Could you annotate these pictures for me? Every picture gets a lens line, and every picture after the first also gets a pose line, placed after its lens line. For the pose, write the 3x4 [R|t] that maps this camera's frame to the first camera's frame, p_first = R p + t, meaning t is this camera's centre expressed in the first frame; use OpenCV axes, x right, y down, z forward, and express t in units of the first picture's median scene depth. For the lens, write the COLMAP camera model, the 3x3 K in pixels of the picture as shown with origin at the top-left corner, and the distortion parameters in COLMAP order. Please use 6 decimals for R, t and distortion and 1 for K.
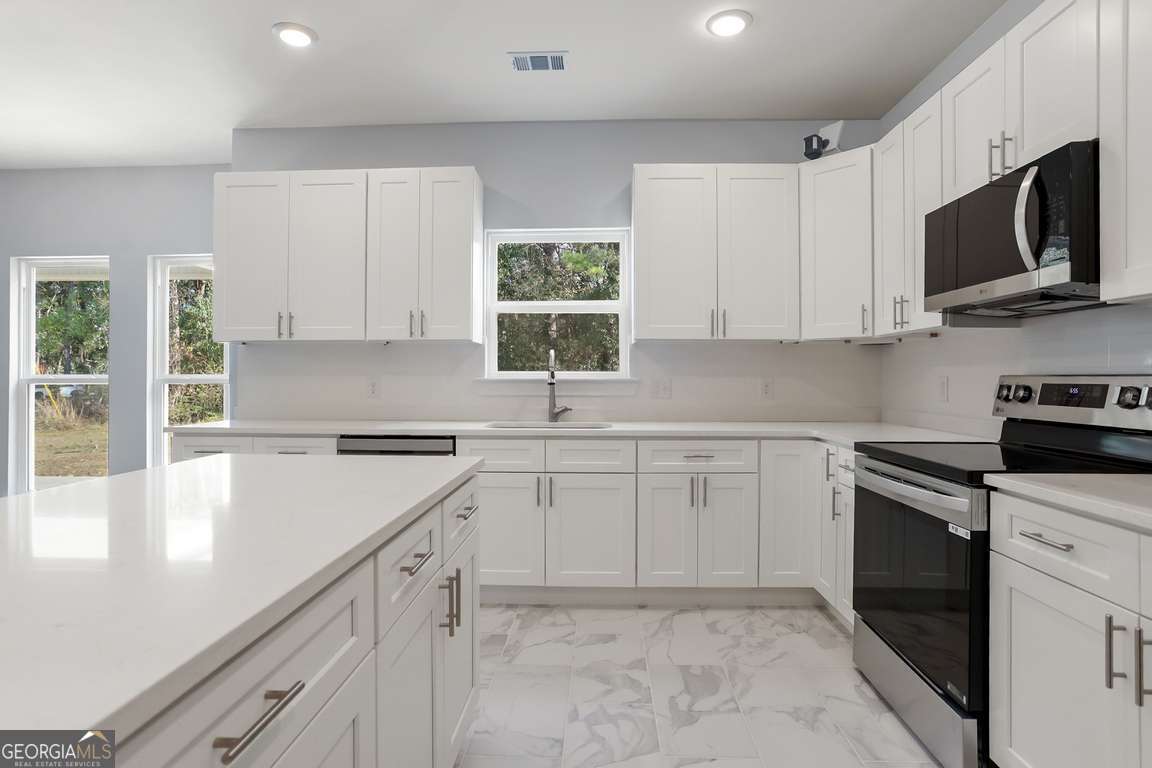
lens RADIAL K [[598.2, 0, 580.2], [0, 598.2, 376.8], [0, 0, 1]] dist [-0.053462, 0.001410]
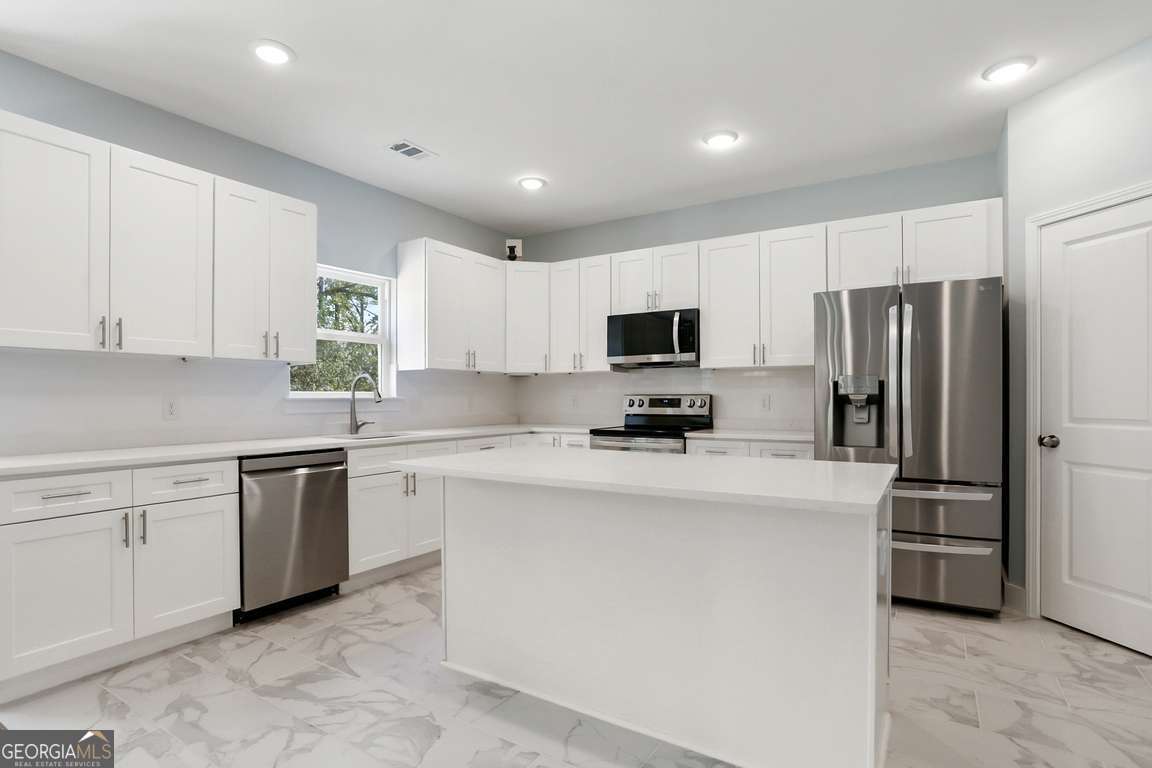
lens RADIAL K [[588.9, 0, 580.0], [0, 588.9, 392.8], [0, 0, 1]] dist [-0.029636, 0.009302]
pose [[0.499398, 0.002359, 0.866369, -0.960411], [0.001719, 0.999992, -0.003714, -0.001162], [-0.866371, 0.003344, 0.499390, 0.042062]]
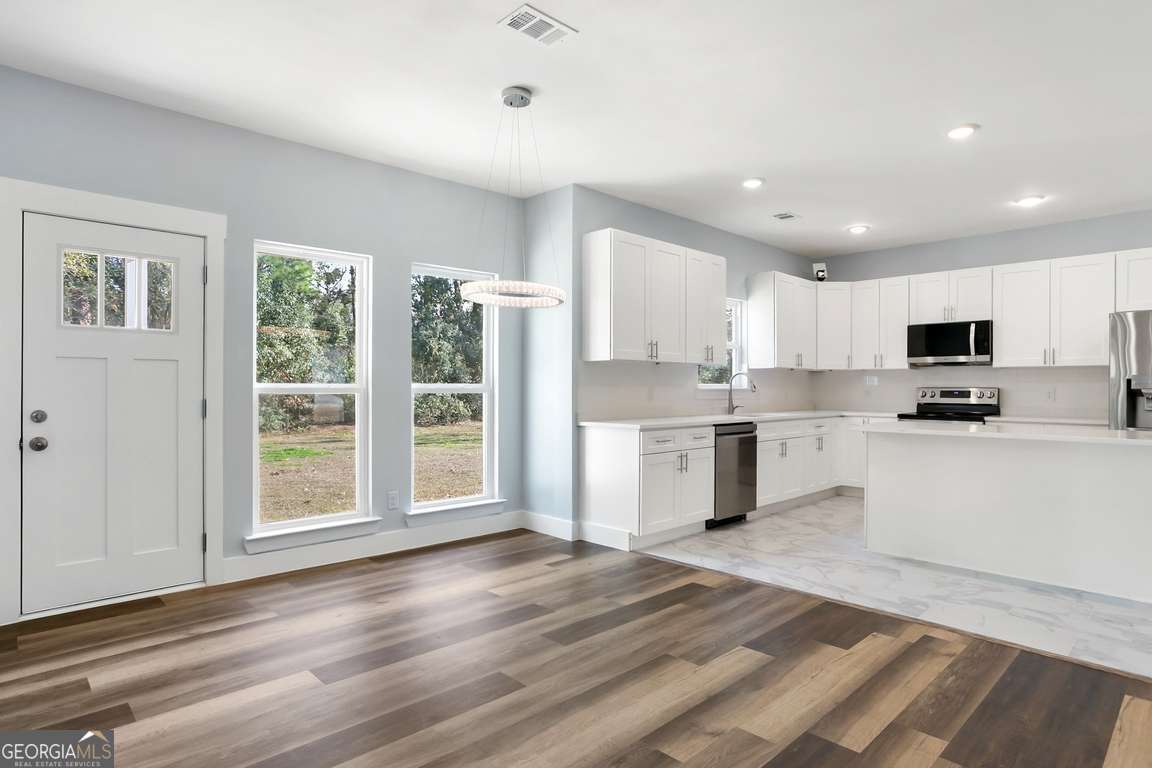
lens RADIAL K [[656.8, 0, 580.8], [0, 656.8, 387.0], [0, 0, 1]] dist [-0.030259, 0.018239]
pose [[0.675764, 0.001424, 0.737117, -1.946384], [-0.004535, 0.999987, 0.002225, -0.003552], [-0.737104, -0.004846, 0.675762, 0.085819]]
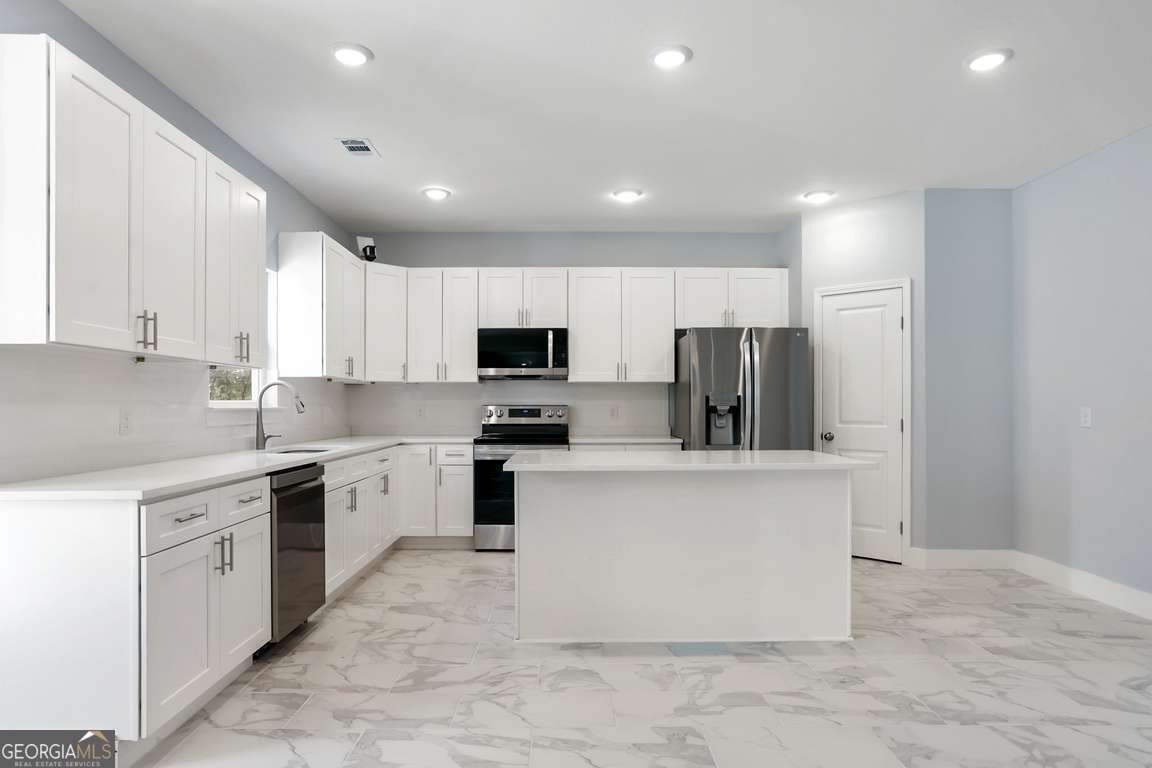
lens RADIAL K [[686.0, 0, 586.5], [0, 686.0, 403.0], [0, 0, 1]] dist [-0.029090, 0.006777]
pose [[-0.072432, 0.004004, 0.997365, -1.459604], [-0.000874, 0.999991, -0.004078, -0.000740], [-0.997373, -0.001167, -0.072428, 0.610112]]
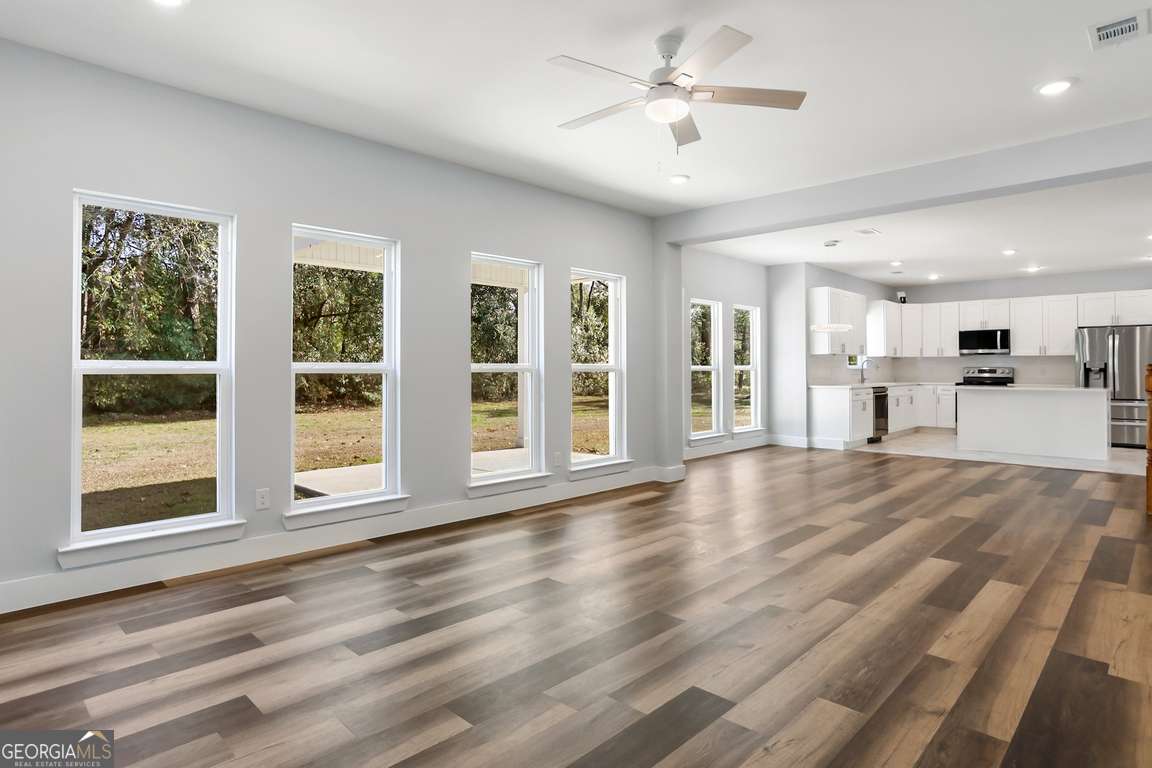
lens RADIAL K [[656.8, 0, 575.8], [0, 656.8, 360.4], [0, 0, 1]] dist [-0.030259, 0.018239]
pose [[0.648139, 0.012078, 0.761426, -3.879122], [-0.000222, 0.999877, -0.015671, 0.016090], [-0.761522, 0.009988, 0.648062, 0.013462]]
